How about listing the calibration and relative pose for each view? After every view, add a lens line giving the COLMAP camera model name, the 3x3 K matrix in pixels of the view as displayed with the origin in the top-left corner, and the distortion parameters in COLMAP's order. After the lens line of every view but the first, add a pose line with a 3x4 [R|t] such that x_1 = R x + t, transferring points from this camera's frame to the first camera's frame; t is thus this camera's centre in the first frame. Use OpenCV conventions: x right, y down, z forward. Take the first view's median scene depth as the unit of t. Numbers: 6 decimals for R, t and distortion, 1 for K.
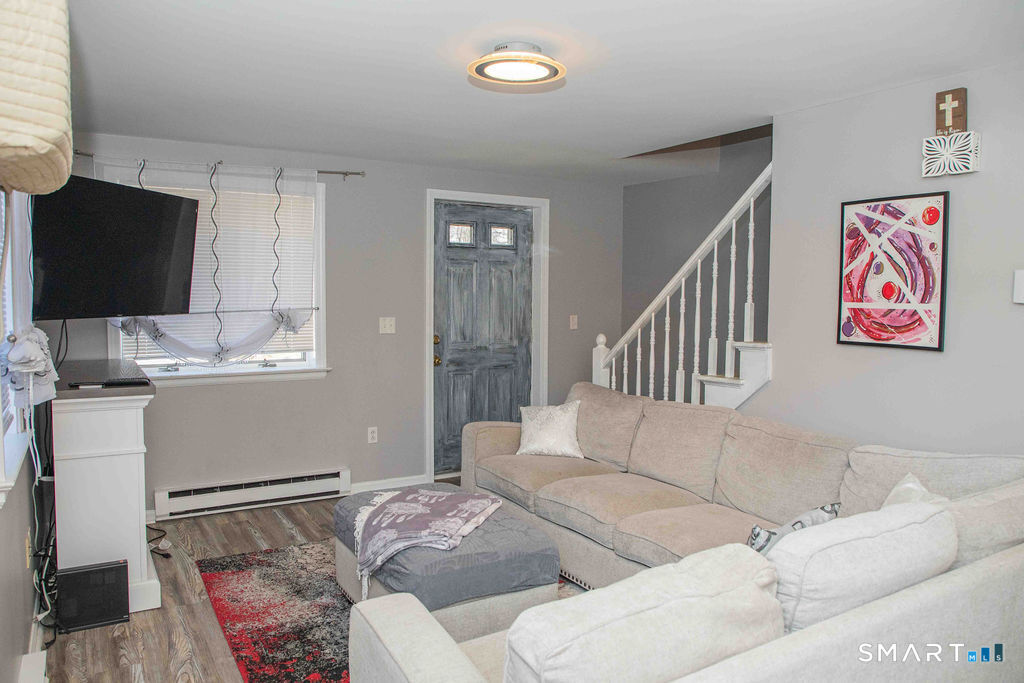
lens RADIAL K [[721.5, 0, 514.5], [0, 721.5, 335.6], [0, 0, 1]] dist [-0.074734, 0.038226]
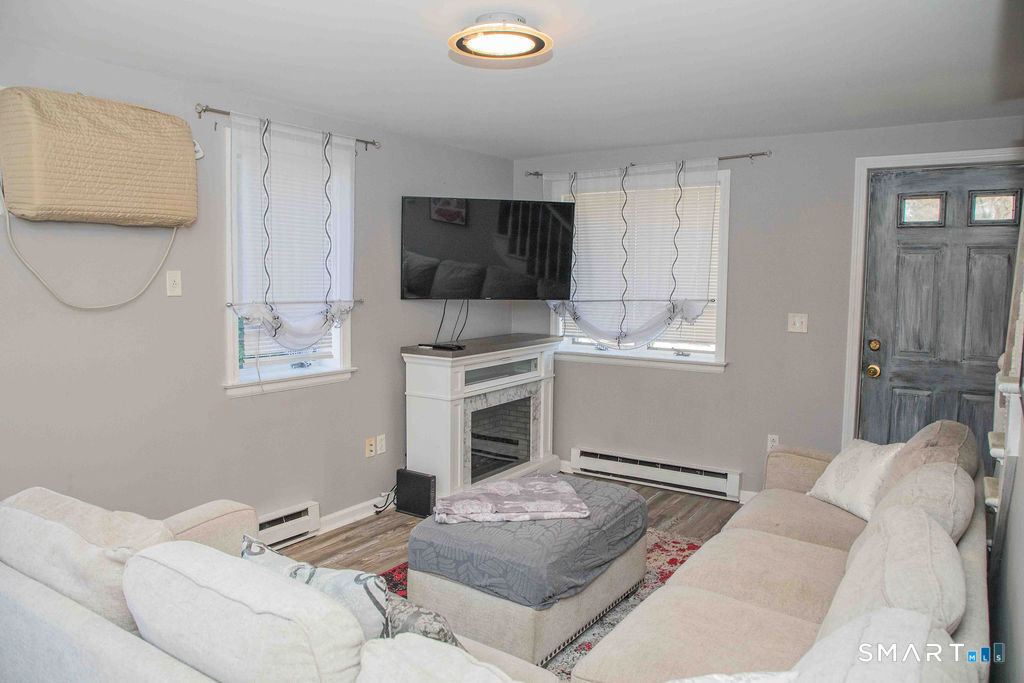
lens RADIAL K [[711.0, 0, 515.8], [0, 711.0, 337.1], [0, 0, 1]] dist [-0.088605, 0.041494]
pose [[0.422009, 0.070158, -0.903873, 0.606314], [-0.063394, 0.996844, 0.047776, -0.021572], [0.904372, 0.037138, 0.425125, 0.448719]]
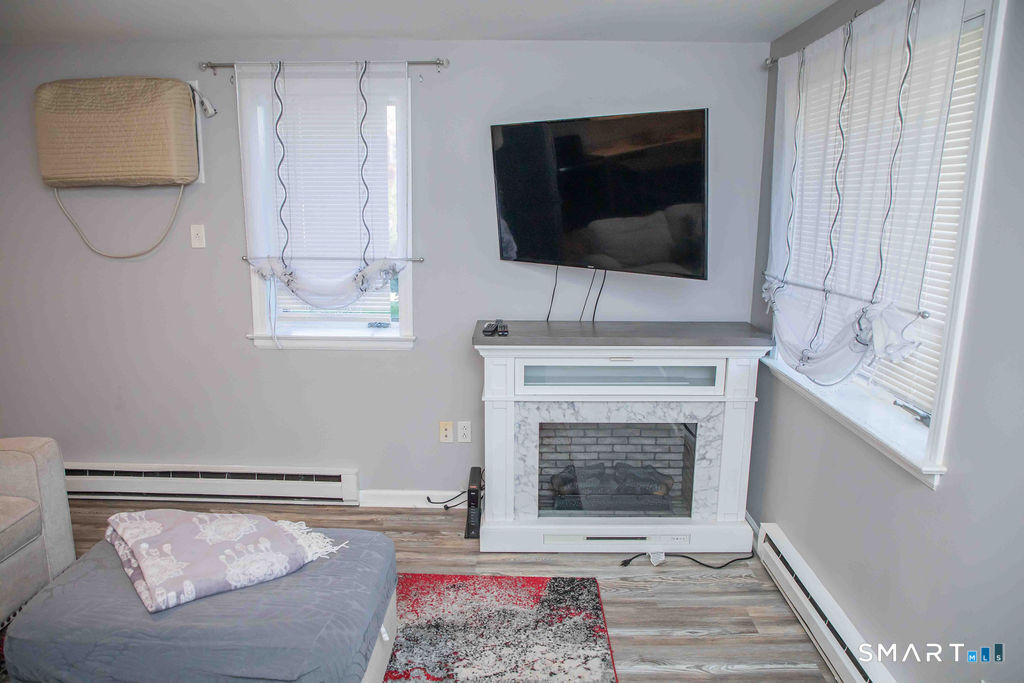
lens RADIAL K [[699.7, 0, 513.3], [0, 699.7, 337.4], [0, 0, 1]] dist [-0.072933, 0.032255]
pose [[-0.533999, 0.152574, -0.831605, 0.218980], [-0.067829, 0.972682, 0.222012, -0.119749], [0.842760, 0.174961, -0.509062, 1.268418]]
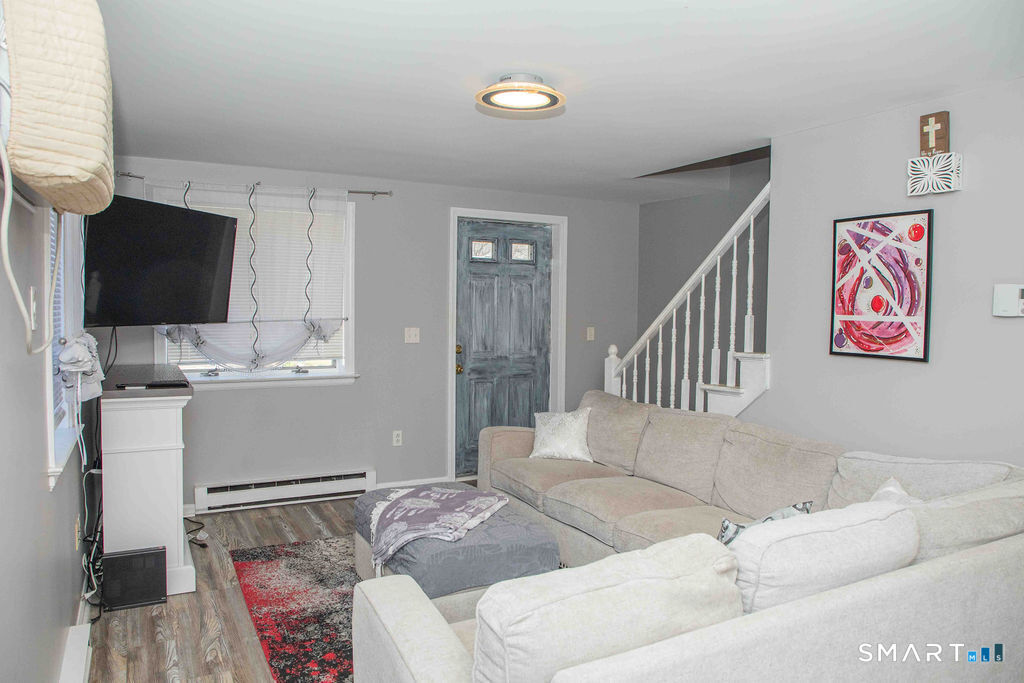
lens RADIAL K [[699.7, 0, 513.3], [0, 699.7, 337.4], [0, 0, 1]] dist [-0.072933, 0.032255]
pose [[0.998698, 0.007017, -0.050519, 0.033636], [-0.007797, 0.999853, -0.015270, 0.004598], [0.050404, 0.015644, 0.998606, -0.032728]]
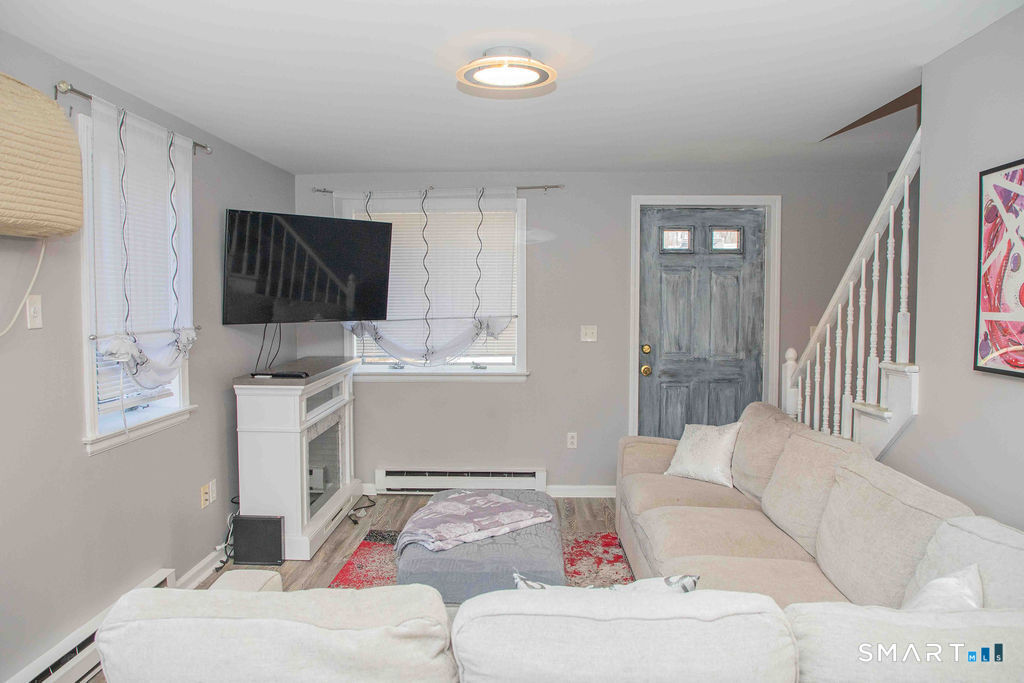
lens RADIAL K [[711.0, 0, 515.8], [0, 711.0, 337.1], [0, 0, 1]] dist [-0.088605, 0.041494]
pose [[0.838854, 0.021390, -0.543936, 0.380083], [-0.025999, 0.999662, -0.000784, -0.007766], [0.543735, 0.014800, 0.839126, 0.144128]]
